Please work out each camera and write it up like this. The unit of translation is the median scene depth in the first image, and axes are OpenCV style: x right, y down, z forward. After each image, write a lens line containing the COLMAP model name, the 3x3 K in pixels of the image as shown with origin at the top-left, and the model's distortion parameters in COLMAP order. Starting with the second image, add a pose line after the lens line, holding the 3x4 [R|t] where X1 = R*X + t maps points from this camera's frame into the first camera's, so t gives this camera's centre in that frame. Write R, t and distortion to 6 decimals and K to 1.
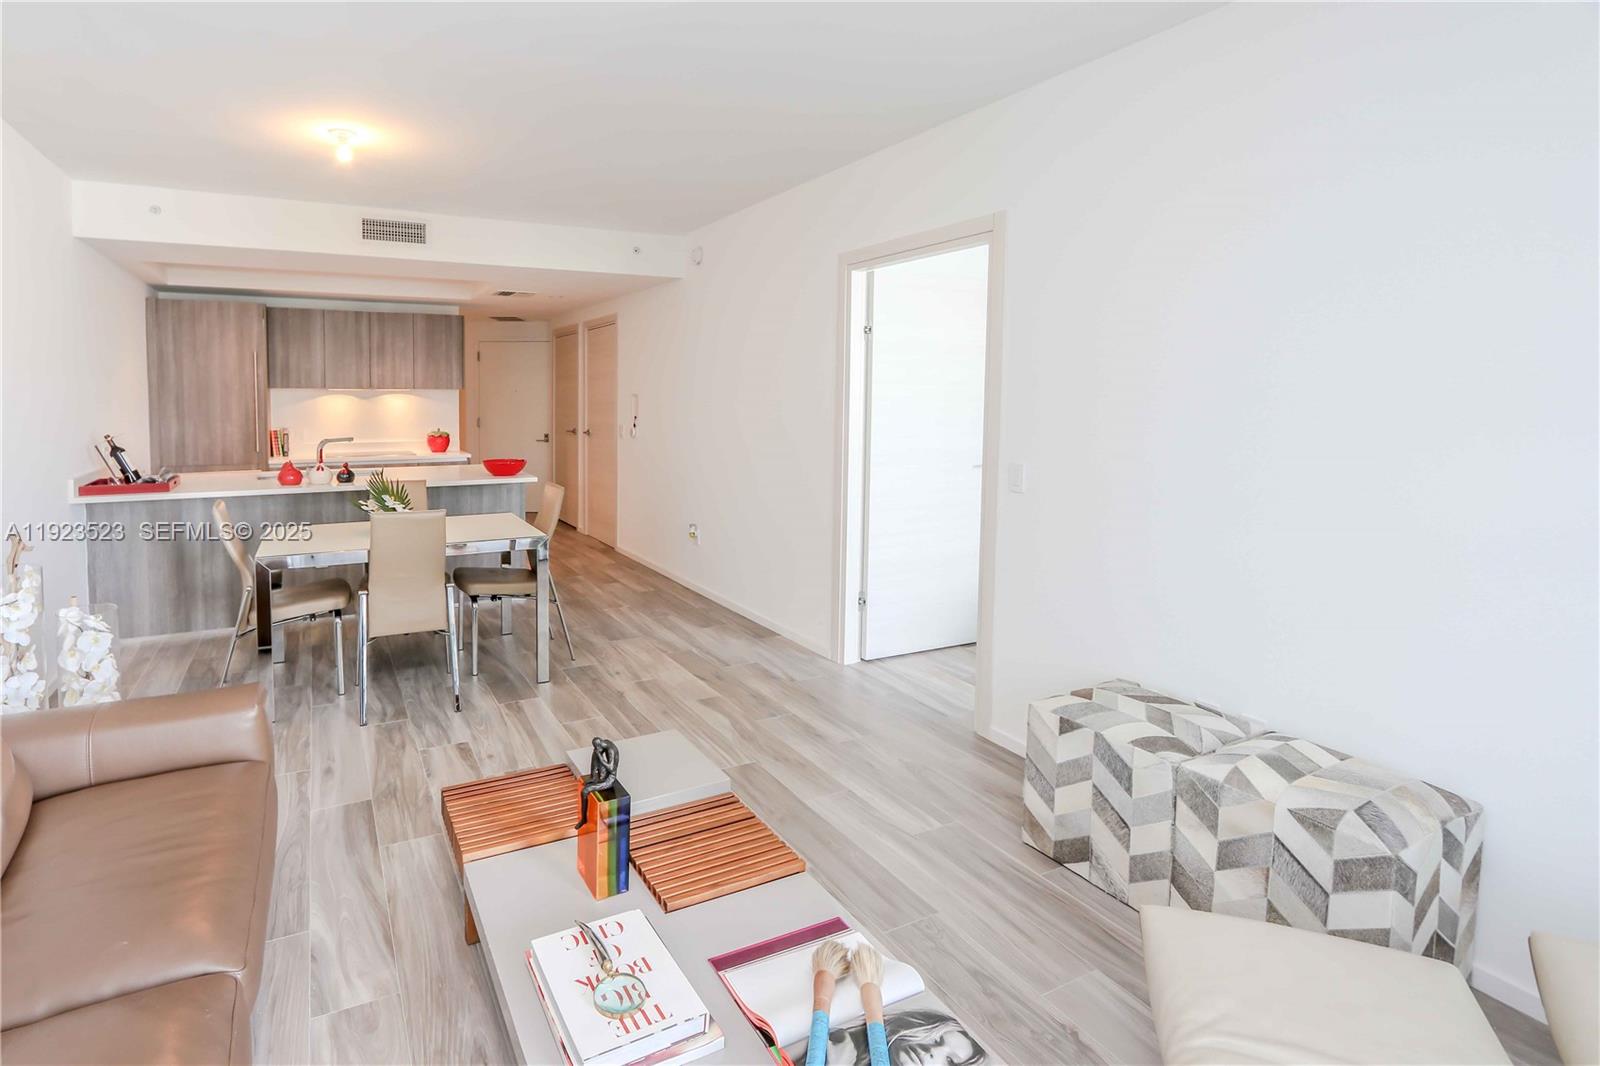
lens RADIAL K [[783.6, 0, 702.3], [0, 783.6, 429.3], [0, 0, 1]] dist [-0.002855, -0.000120]
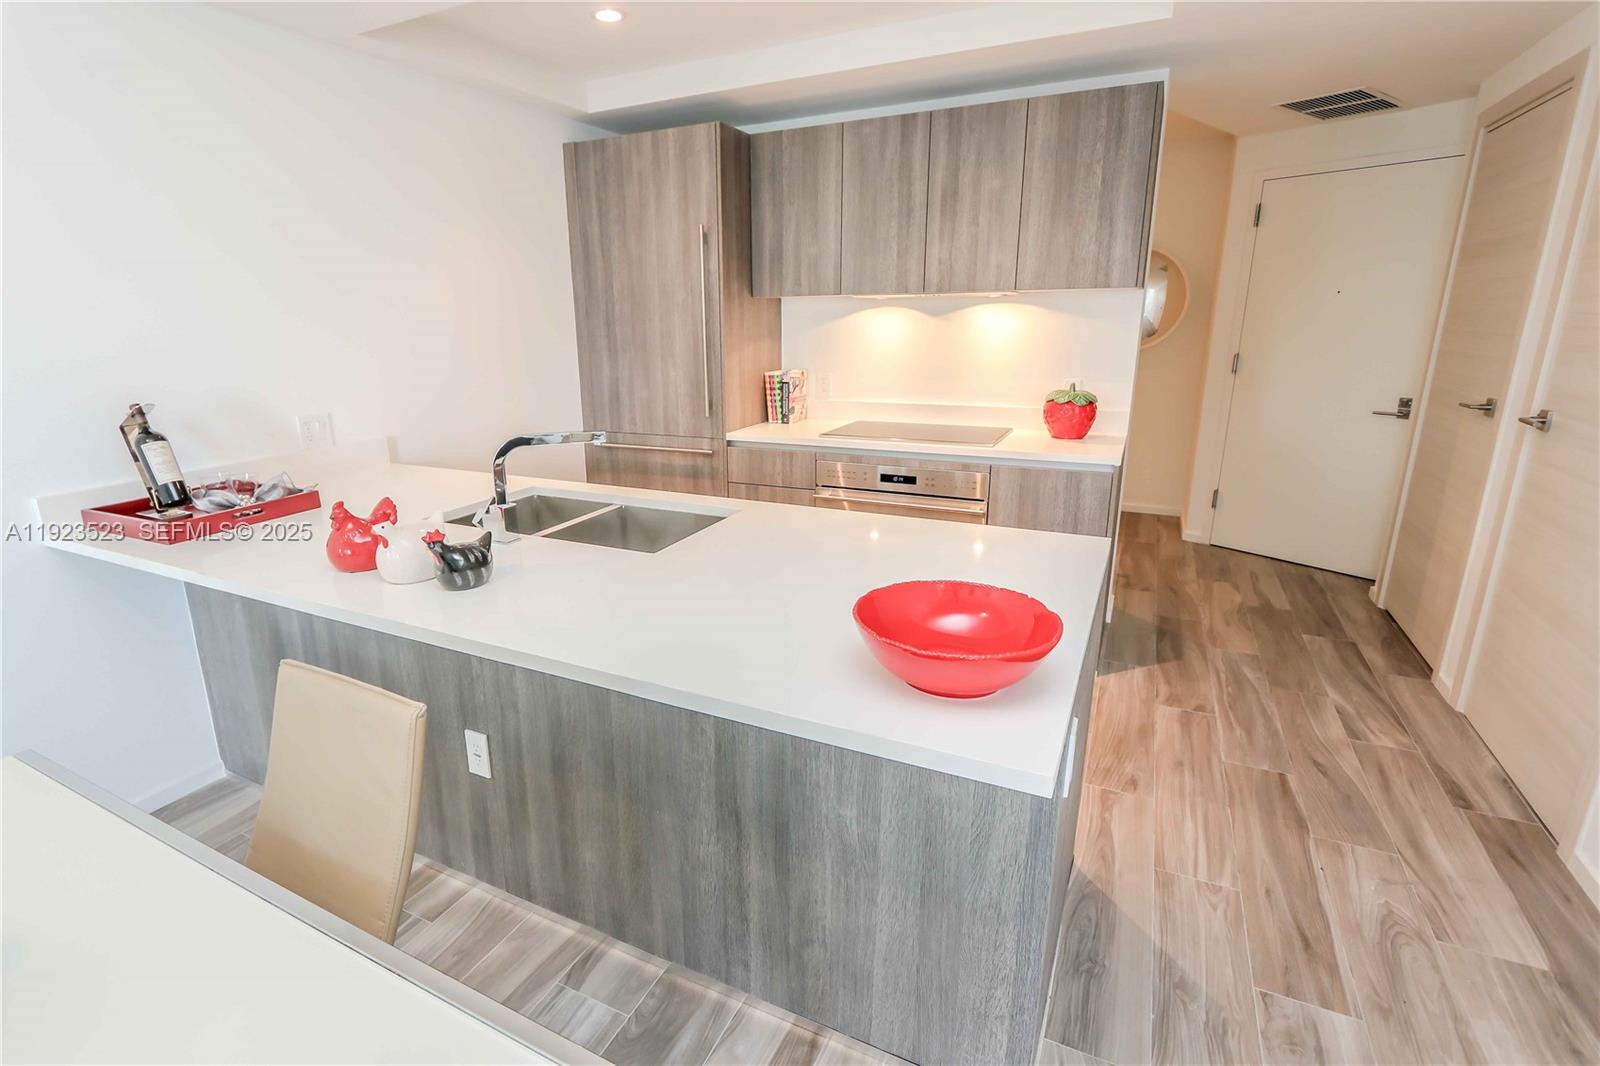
lens RADIAL K [[777.0, 0, 749.2], [0, 777.0, 533.4], [0, 0, 1]] dist [-0.005568, -0.001159]
pose [[0.591347, 0.208793, -0.778919, -0.105517], [-0.019097, 0.969255, 0.245315, -0.027185], [0.806191, -0.130191, 0.577153, 0.706728]]
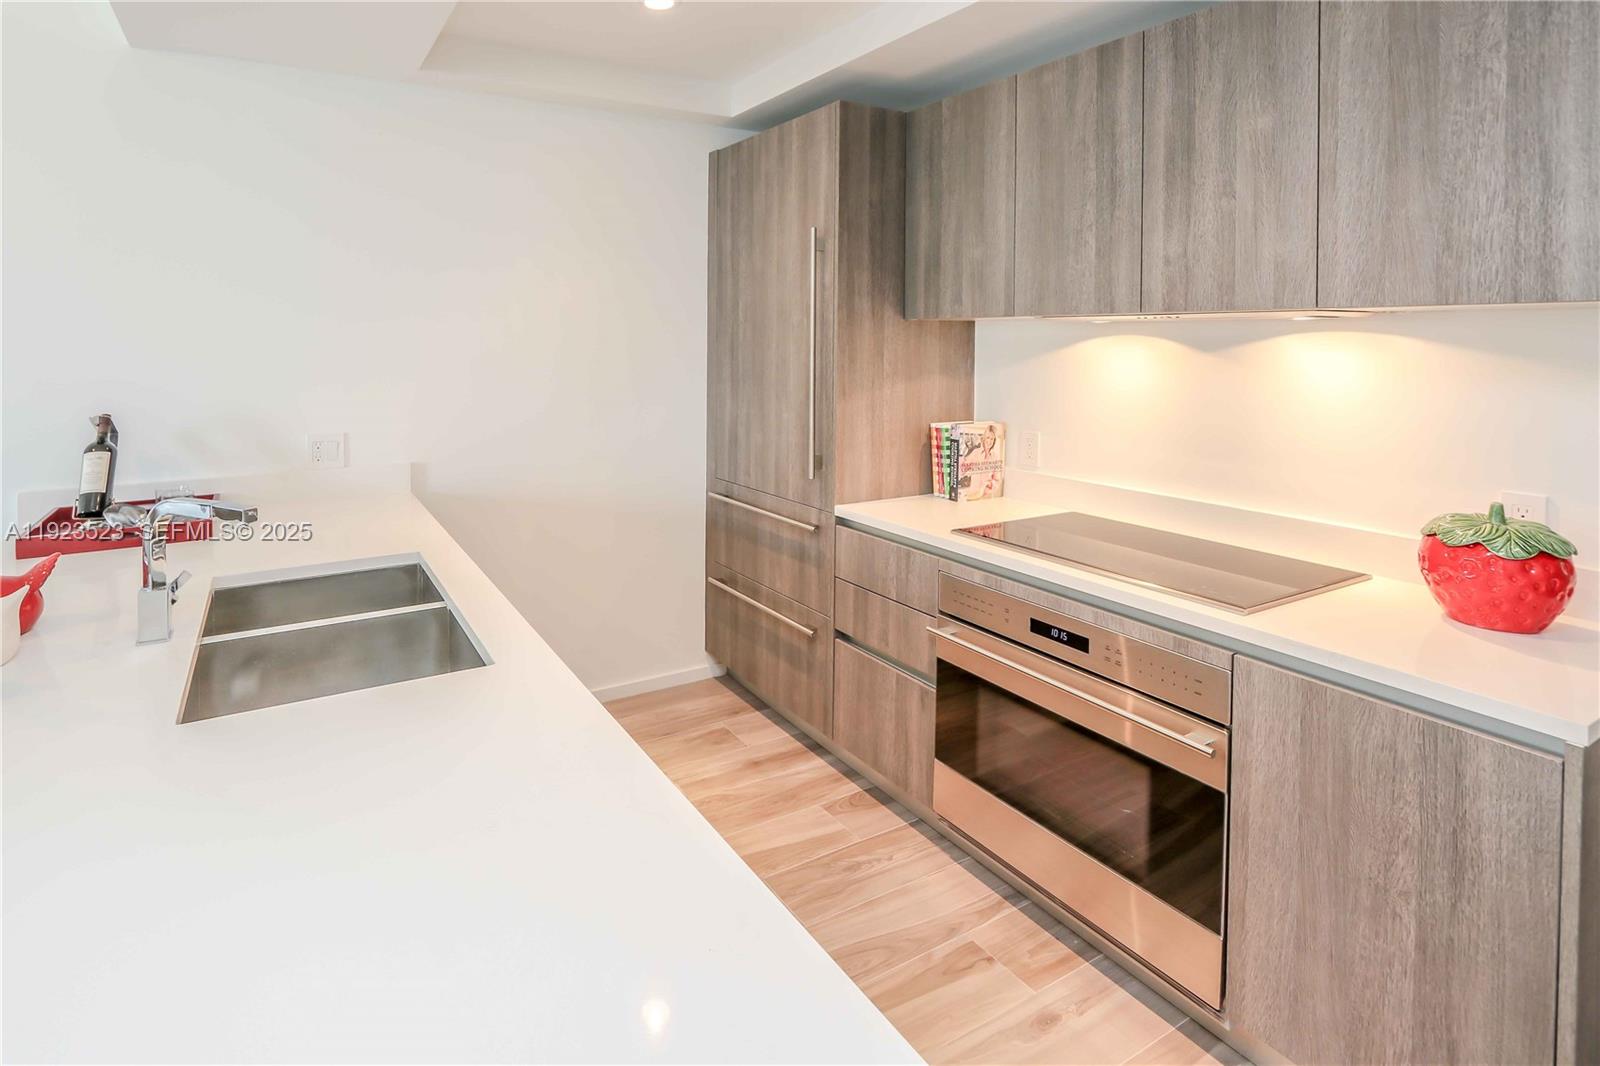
lens RADIAL K [[801.5, 0, 674.0], [0, 801.5, 351.2], [0, 0, 1]] dist [-0.007231, 0.000186]
pose [[0.010928, 0.016709, -0.999801, -0.164662], [-0.044268, 0.998888, 0.016210, -0.040242], [0.998960, 0.044082, 0.011656, 0.936833]]
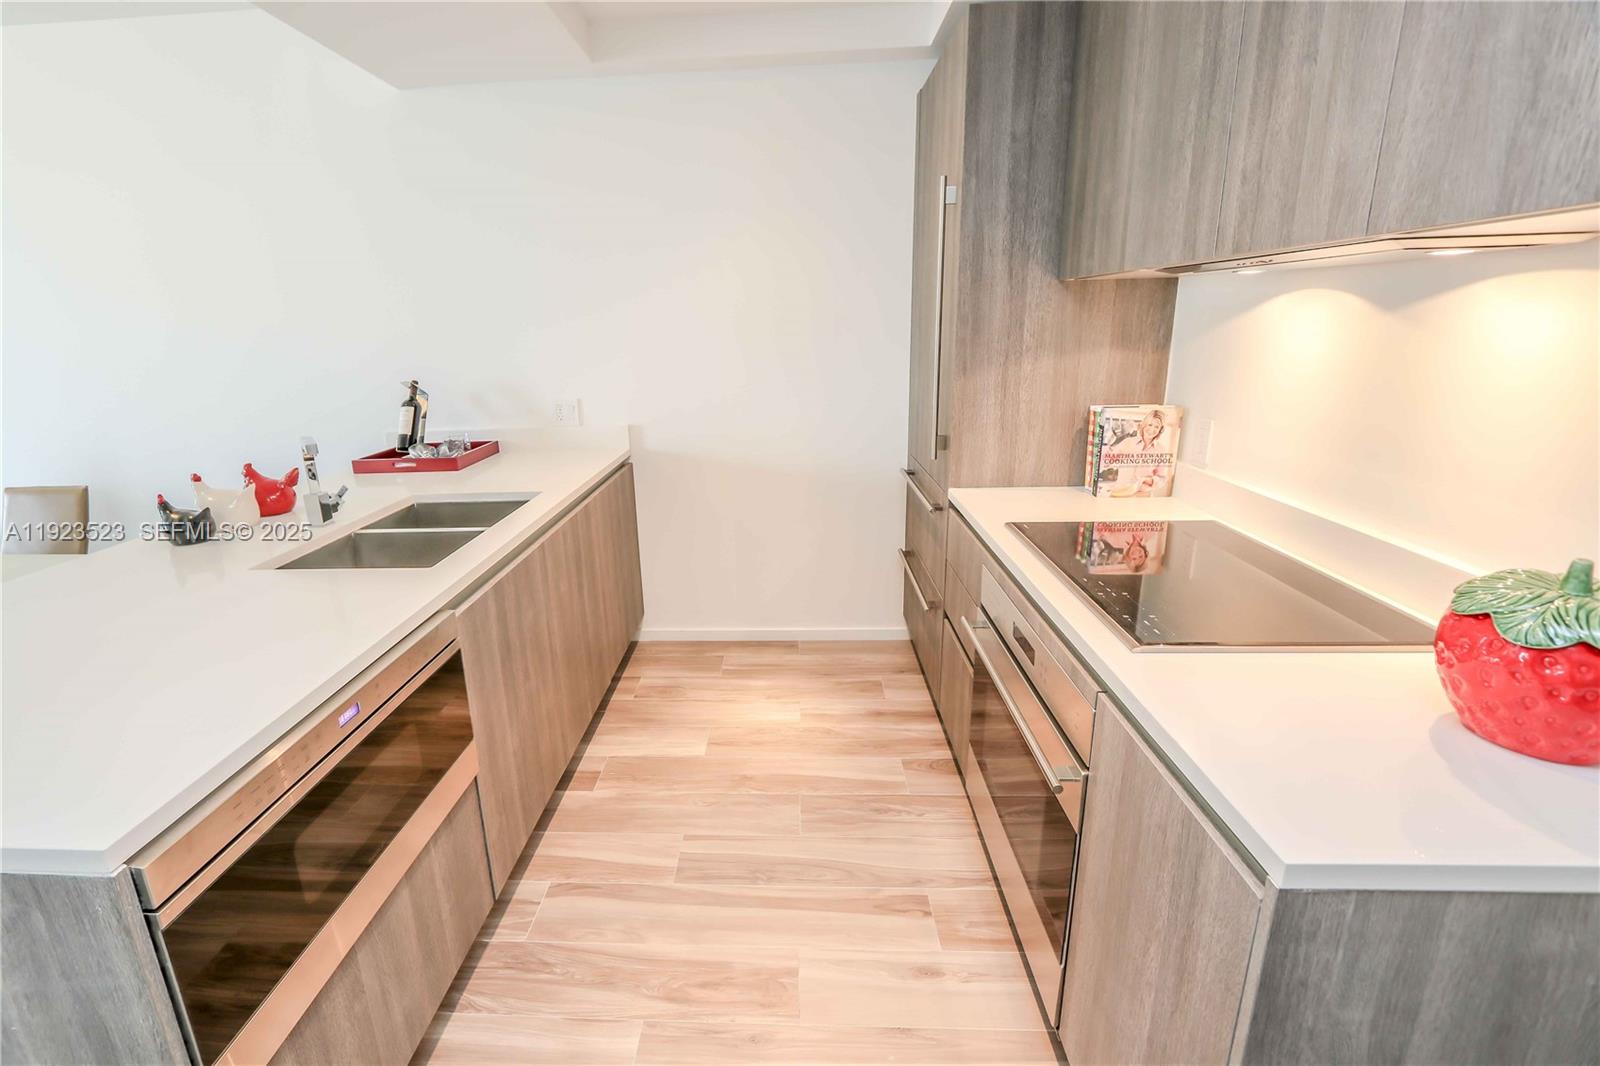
lens RADIAL K [[746.6, 0, 745.9], [0, 746.6, 532.0], [0, 0, 1]] dist [-0.002571, 0.000481]
pose [[-0.509683, 0.248507, -0.823691, -0.213272], [-0.008774, 0.955826, 0.293801, -0.044825], [0.860317, 0.156973, -0.484988, 1.122464]]
